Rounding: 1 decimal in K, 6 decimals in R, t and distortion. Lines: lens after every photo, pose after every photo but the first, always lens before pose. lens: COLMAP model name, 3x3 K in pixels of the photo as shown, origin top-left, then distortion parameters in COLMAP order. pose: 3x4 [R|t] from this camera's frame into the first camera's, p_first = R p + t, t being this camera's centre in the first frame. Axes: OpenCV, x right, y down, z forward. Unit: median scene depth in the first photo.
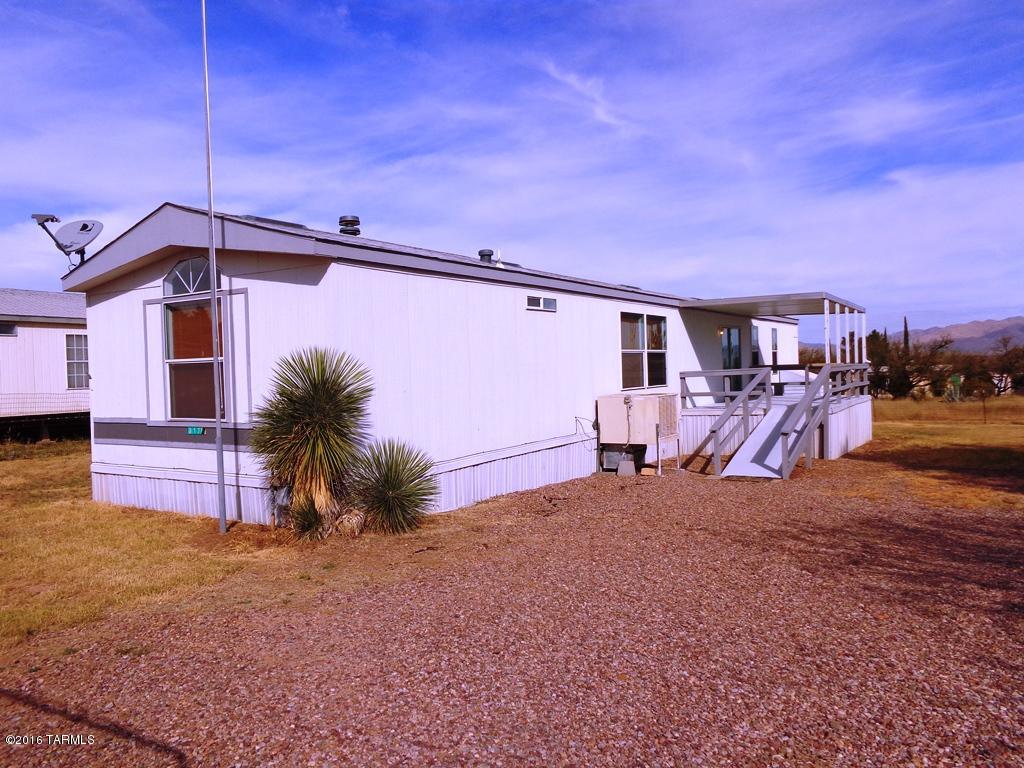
lens RADIAL K [[762.2, 0, 512.7], [0, 762.2, 381.9], [0, 0, 1]] dist [-0.012547, 0.005501]
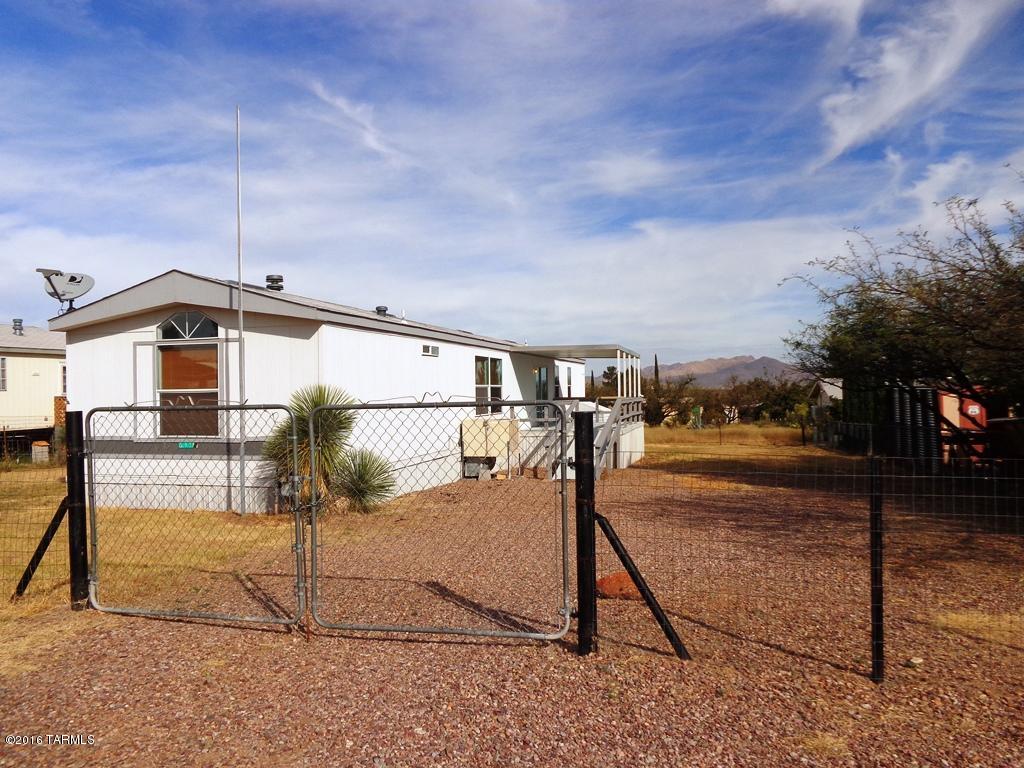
lens RADIAL K [[762.2, 0, 512.7], [0, 762.2, 381.9], [0, 0, 1]] dist [-0.012547, 0.005501]
pose [[0.956115, 0.016840, 0.292506, -0.202875], [-0.005813, 0.999241, -0.038528, 0.002484], [-0.292933, 0.035137, 0.955487, -0.297427]]
